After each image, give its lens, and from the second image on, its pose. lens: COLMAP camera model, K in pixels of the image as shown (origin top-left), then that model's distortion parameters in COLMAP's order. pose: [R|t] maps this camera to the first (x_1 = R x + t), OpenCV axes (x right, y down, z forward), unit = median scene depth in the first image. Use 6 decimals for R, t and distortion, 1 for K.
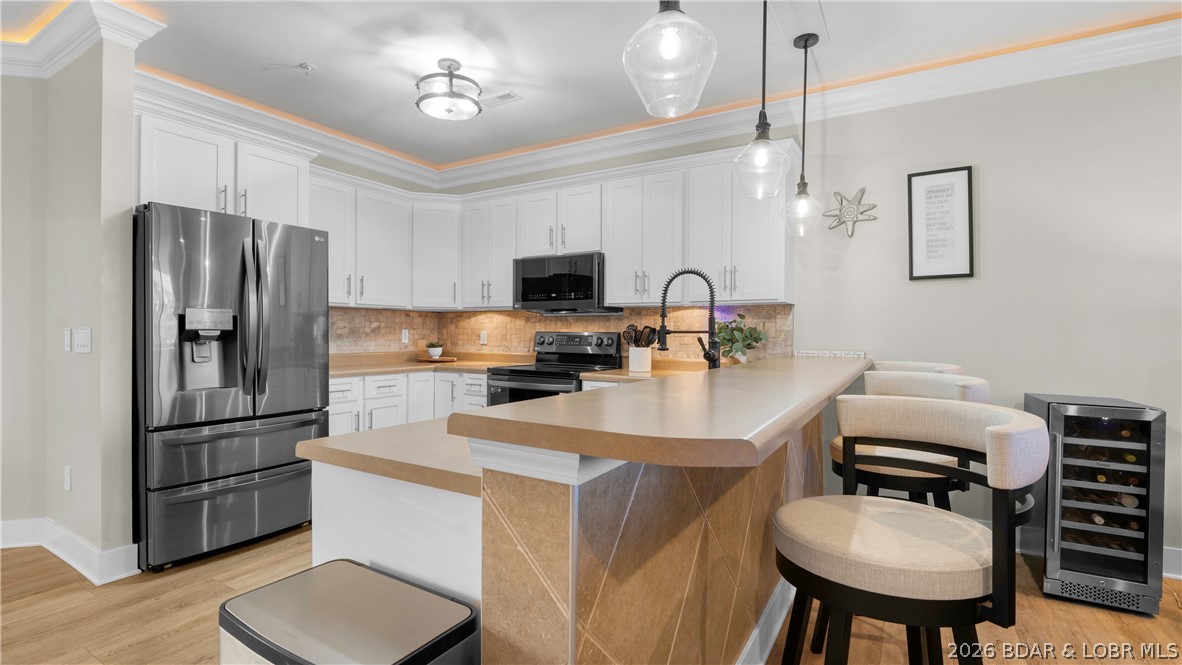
lens RADIAL K [[547.5, 0, 592.8], [0, 547.5, 338.2], [0, 0, 1]] dist [-0.007919, -0.000474]
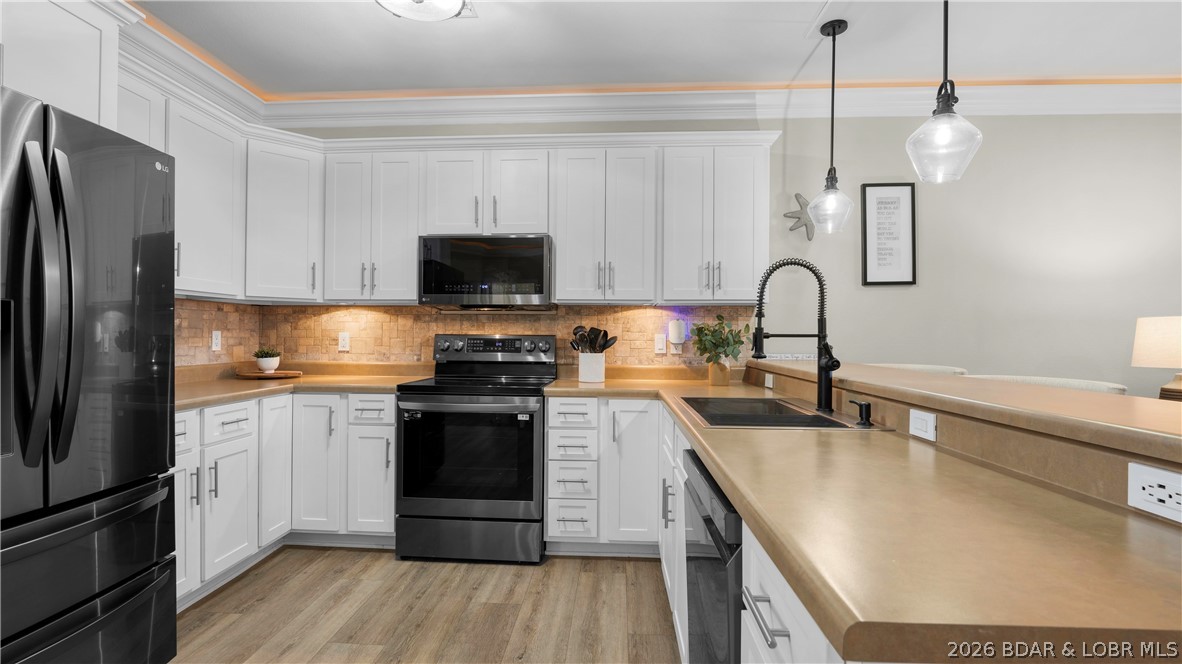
lens RADIAL K [[547.5, 0, 590.7], [0, 547.5, 338.1], [0, 0, 1]] dist [-0.007919, -0.000474]
pose [[0.888079, -0.003483, 0.459678, -0.290252], [0.004649, 0.999988, -0.001404, -0.004576], [-0.459668, 0.003384, 0.888084, 0.245131]]
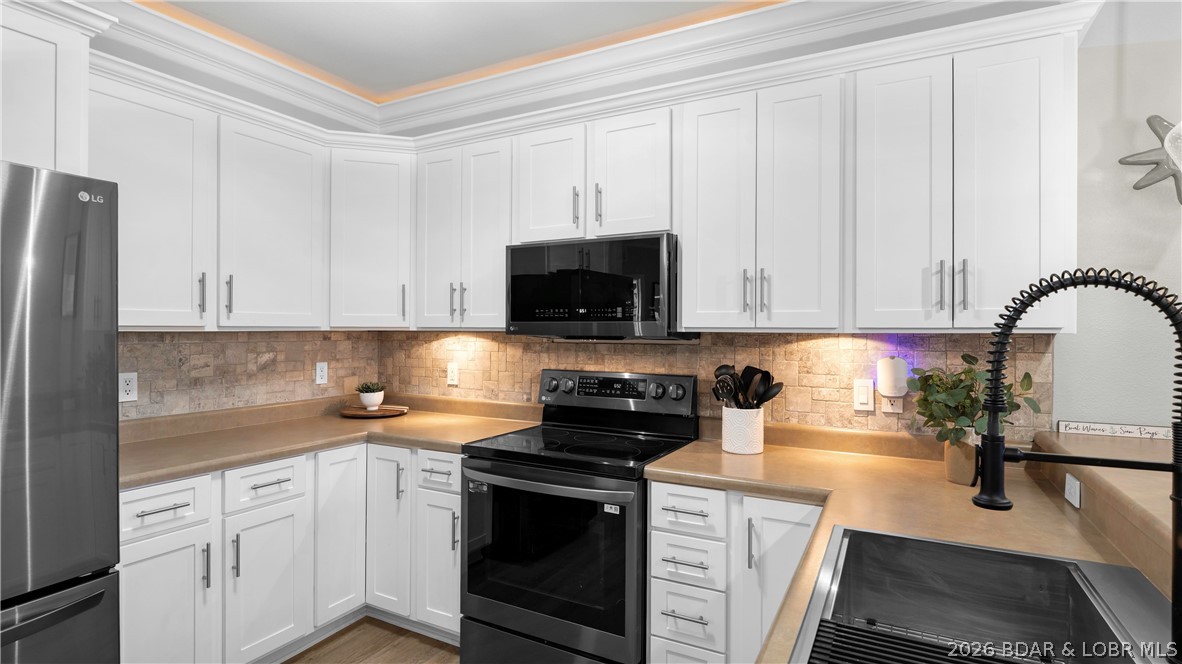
lens RADIAL K [[593.7, 0, 587.3], [0, 593.7, 330.8], [0, 0, 1]] dist [-0.009807, 0.001464]
pose [[0.999306, -0.001315, 0.037217, -0.087700], [0.001598, 0.999970, -0.007592, -0.053437], [-0.037206, 0.007646, 0.999278, 0.395568]]
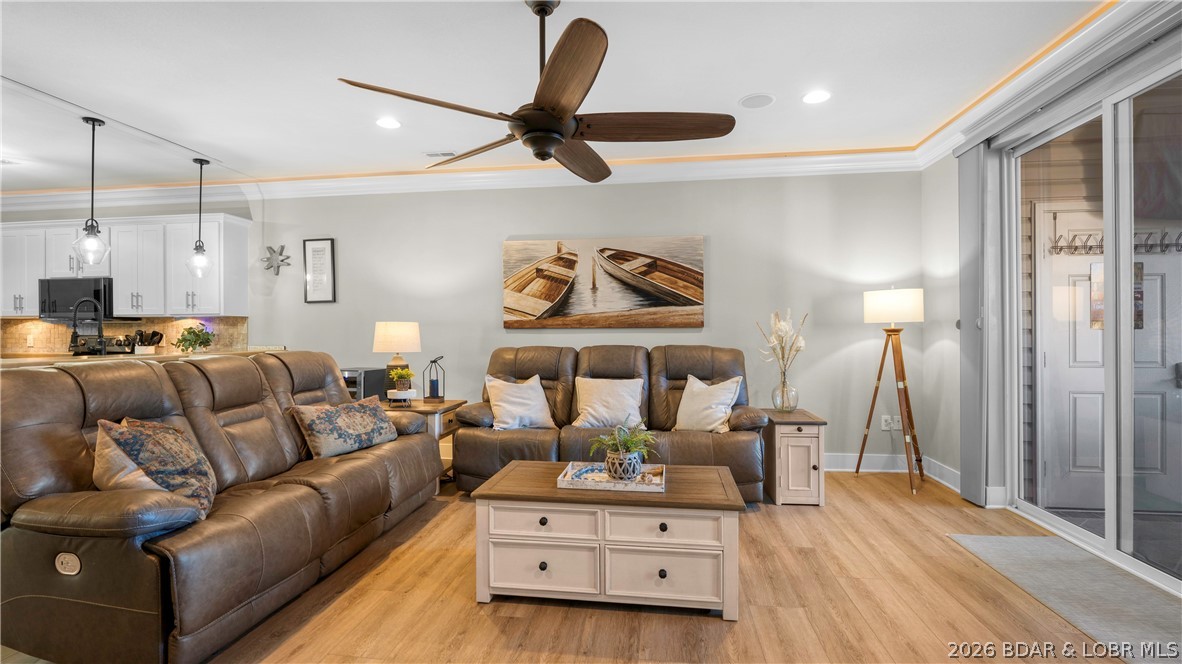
lens RADIAL K [[547.5, 0, 580.9], [0, 547.5, 338.9], [0, 0, 1]] dist [-0.007919, -0.000474]
pose [[0.927323, -0.013736, 0.374010, 0.578935], [0.012945, 0.999906, 0.004627, 0.005627], [-0.374039, 0.000551, 0.927413, -0.685067]]
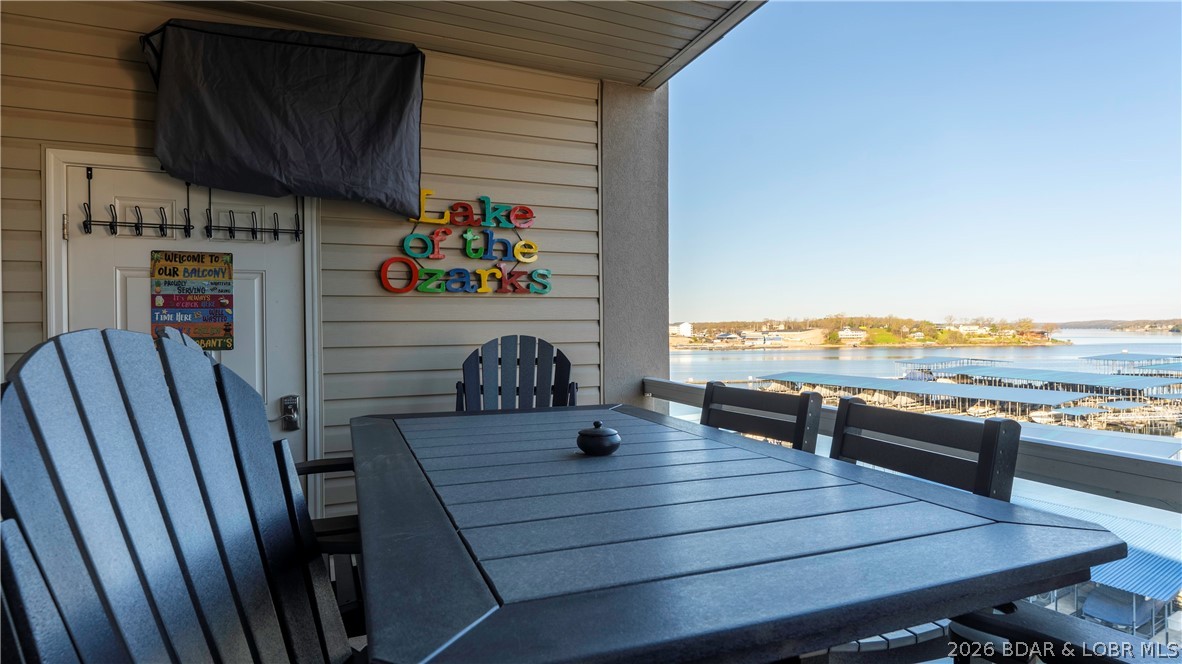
lens RADIAL K [[593.7, 0, 586.5], [0, 593.7, 333.5], [0, 0, 1]] dist [-0.009807, 0.001464]
pose [[0.616308, -0.017248, 0.787316, 1.515101], [0.020037, 0.999780, 0.006218, -0.009605], [-0.787250, 0.011943, 0.616518, -0.940261]]
